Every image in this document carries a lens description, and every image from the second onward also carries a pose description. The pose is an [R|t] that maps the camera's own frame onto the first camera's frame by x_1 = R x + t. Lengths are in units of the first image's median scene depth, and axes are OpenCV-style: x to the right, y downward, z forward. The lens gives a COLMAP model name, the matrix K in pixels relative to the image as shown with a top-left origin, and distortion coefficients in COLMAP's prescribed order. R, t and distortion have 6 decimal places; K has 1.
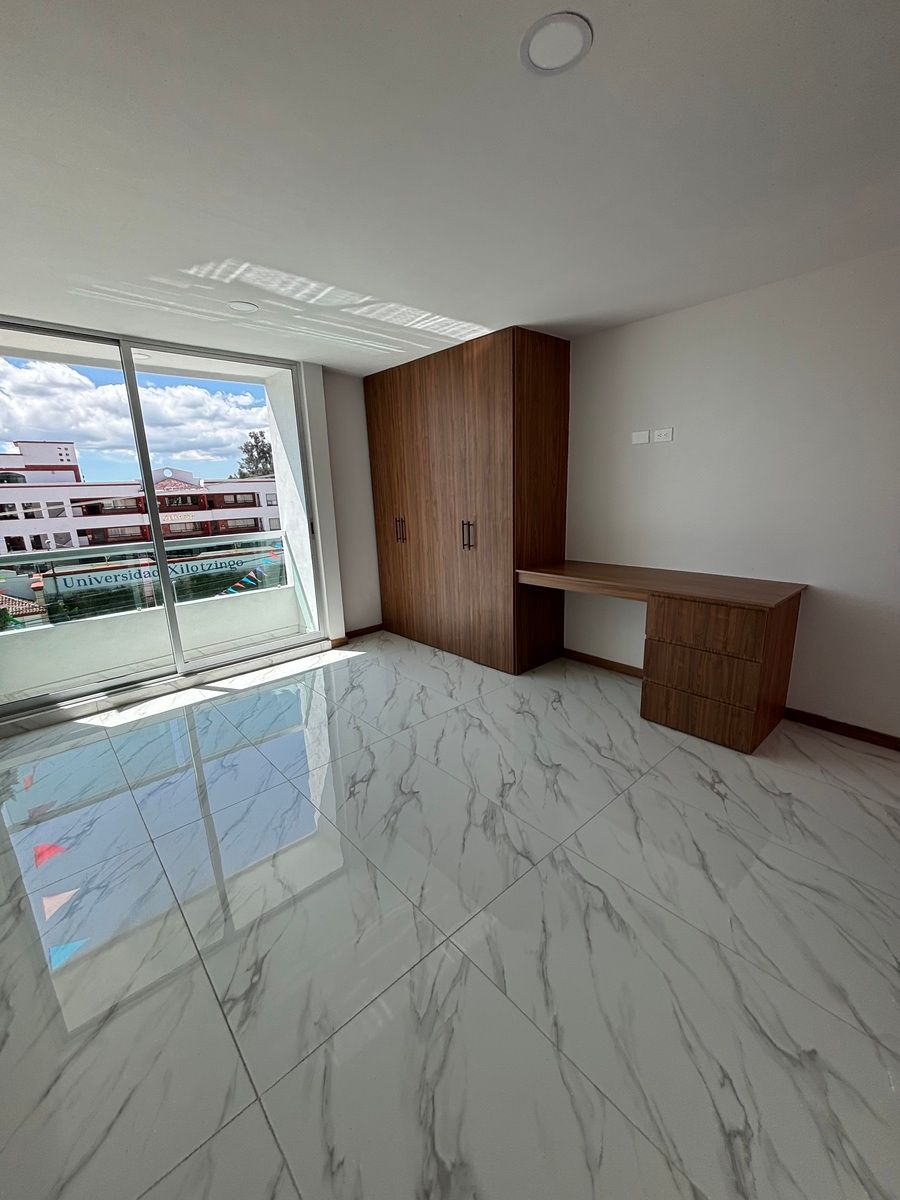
lens RADIAL K [[487.1, 0, 461.6], [0, 487.1, 587.7], [0, 0, 1]] dist [-0.002561, 0.000549]
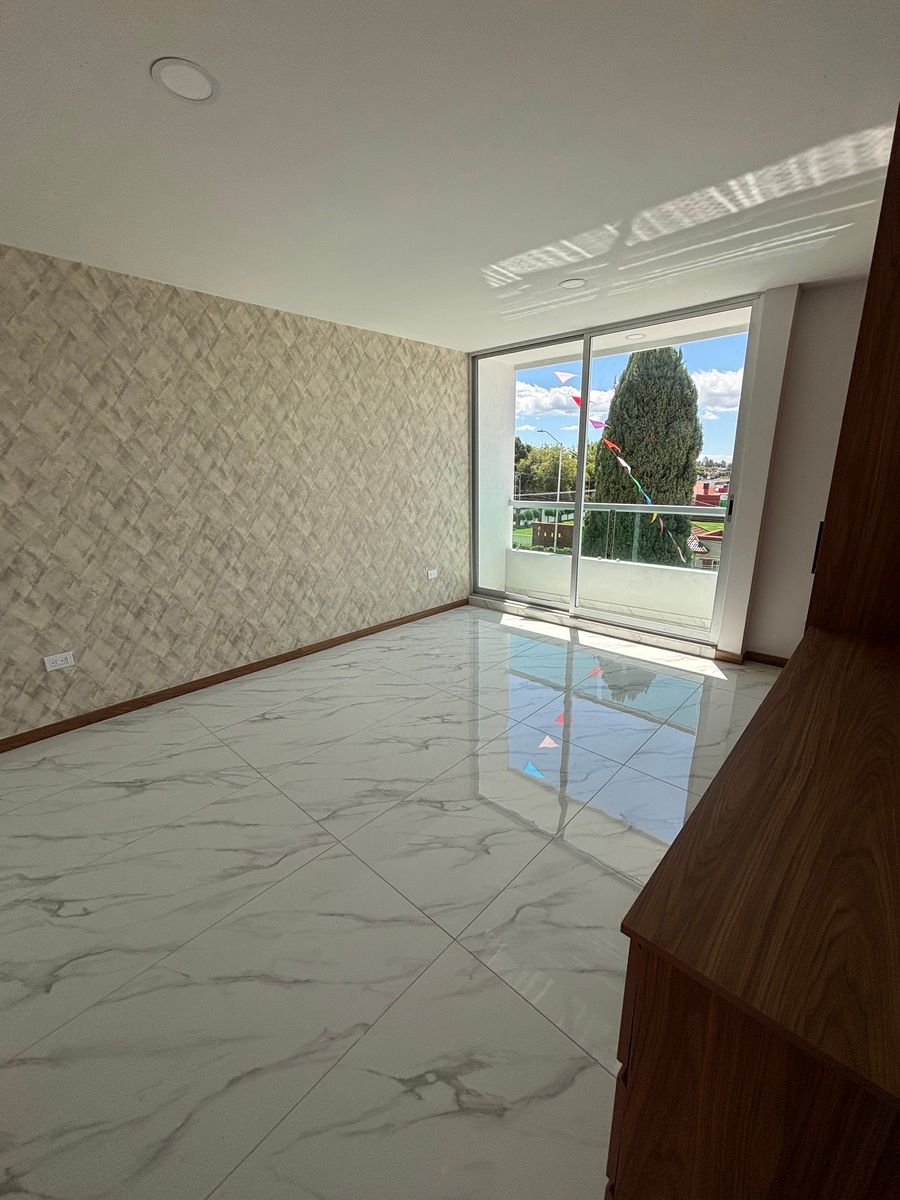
lens RADIAL K [[485.2, 0, 452.2], [0, 485.2, 596.2], [0, 0, 1]] dist [0.002562, 0.000471]
pose [[0.082723, 0.287302, -0.954261, 0.649864], [-0.192929, 0.944045, 0.267501, -0.157976], [0.977719, 0.161976, 0.133523, 0.648904]]
